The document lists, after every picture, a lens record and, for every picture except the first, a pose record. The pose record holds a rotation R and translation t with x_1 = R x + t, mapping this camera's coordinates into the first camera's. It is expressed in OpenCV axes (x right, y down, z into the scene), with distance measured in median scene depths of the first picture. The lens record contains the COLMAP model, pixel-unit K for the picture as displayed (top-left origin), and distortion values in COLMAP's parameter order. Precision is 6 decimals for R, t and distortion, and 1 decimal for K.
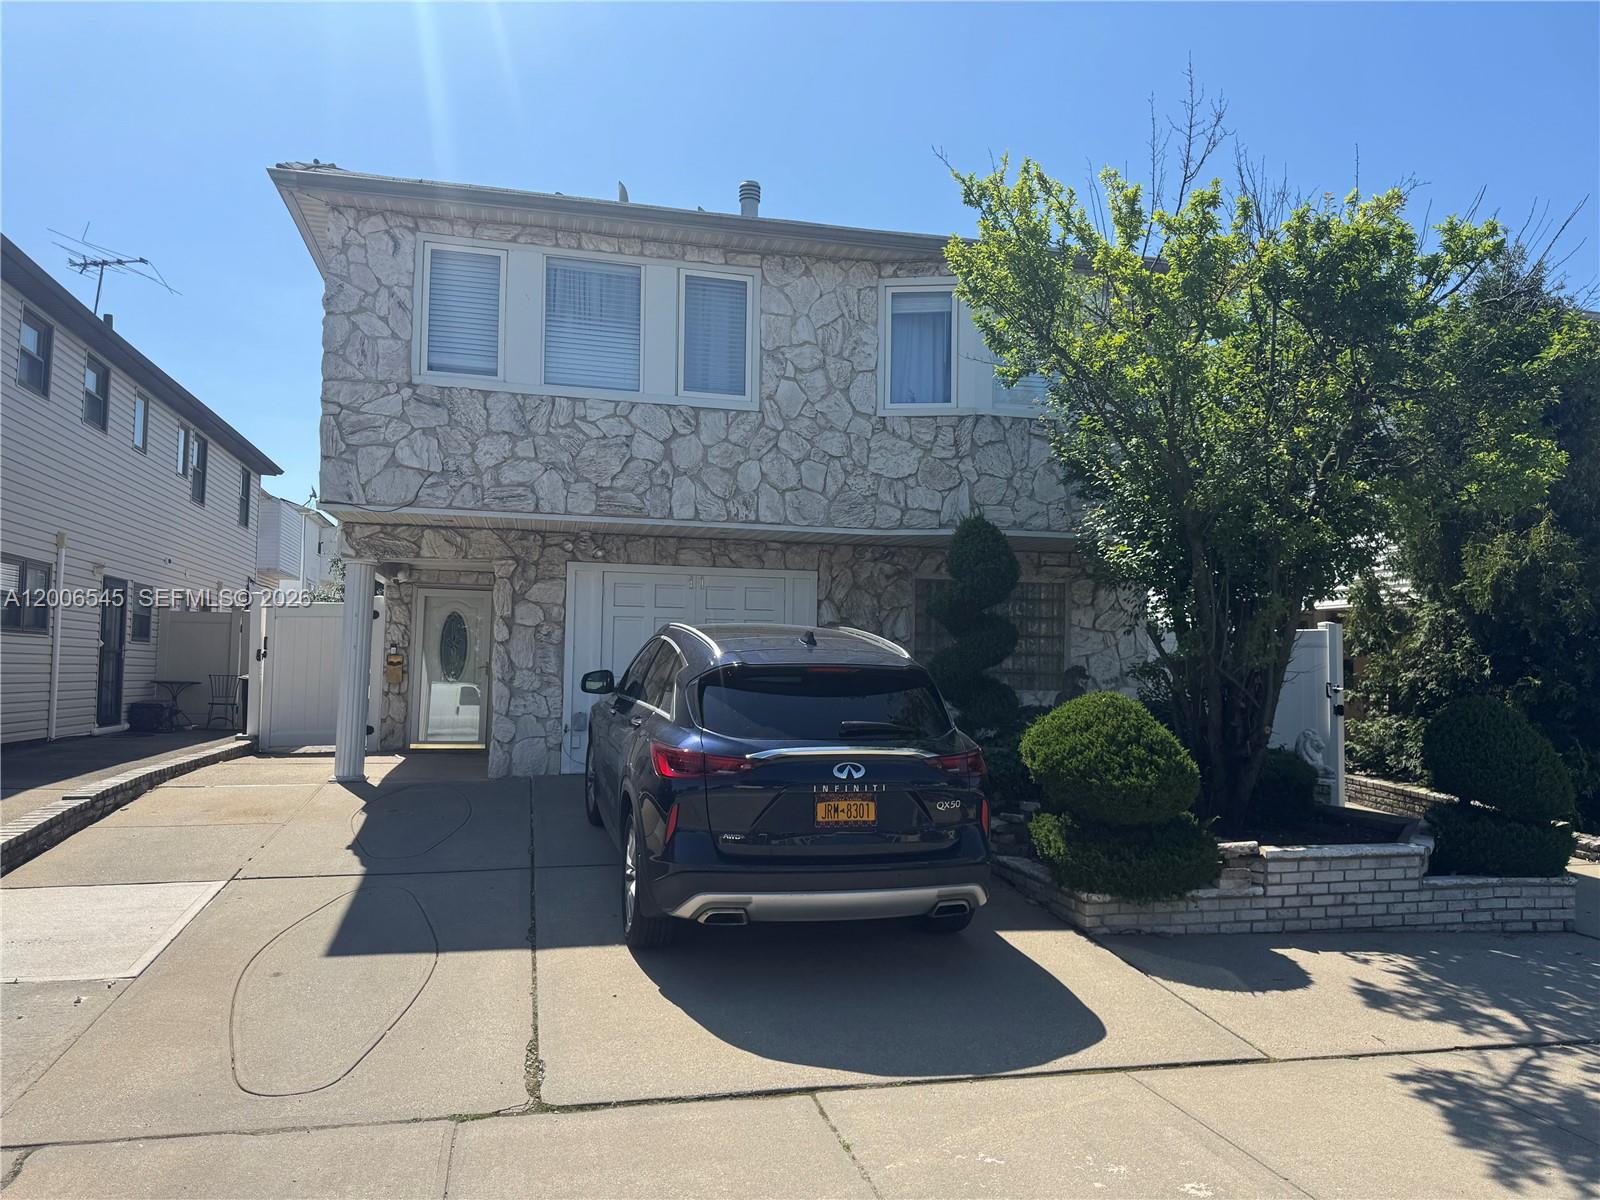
lens RADIAL K [[1163.2, 0, 800.0], [0, 1163.2, 600.0], [0, 0, 1]] dist [0.005141, -0.031418]
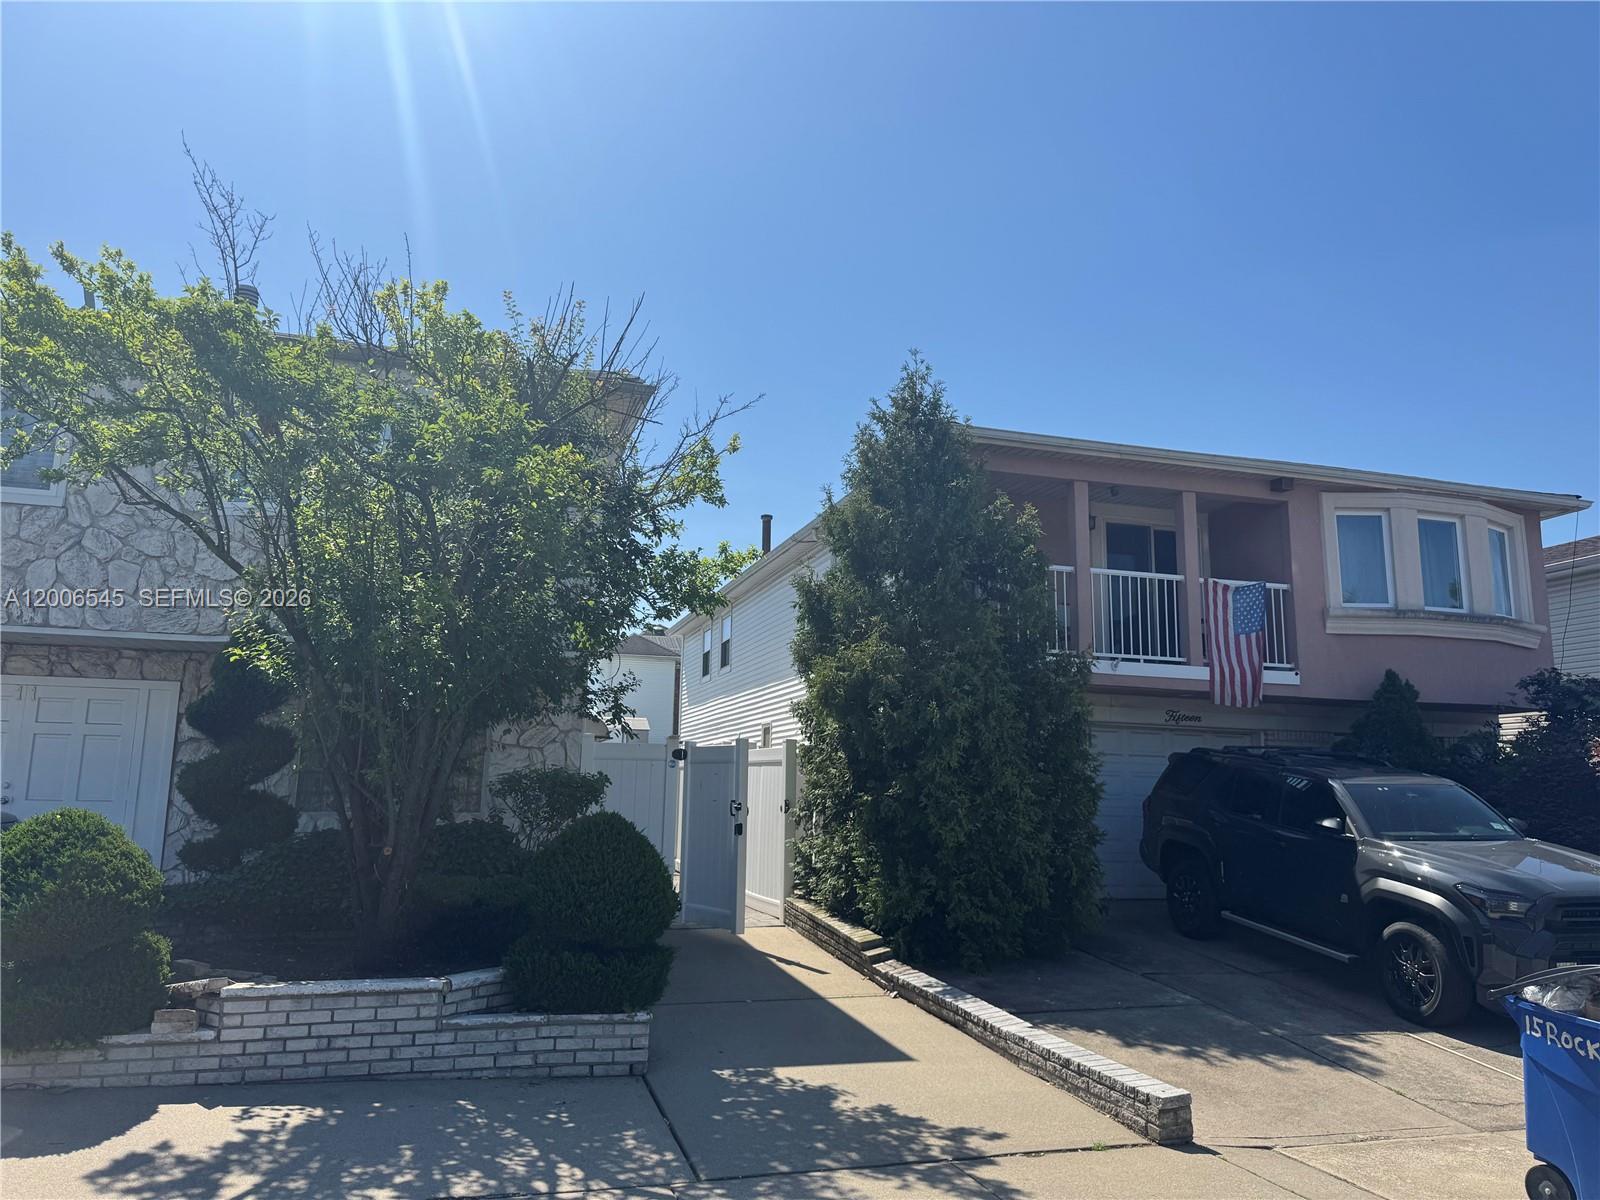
lens RADIAL K [[1163.2, 0, 800.0], [0, 1163.2, 600.0], [0, 0, 1]] dist [0.005141, -0.031418]
pose [[0.995570, 0.011074, 0.093374, 0.722519], [-0.000937, 0.994160, -0.107911, 0.017349], [-0.094023, 0.107346, 0.989766, 0.056141]]
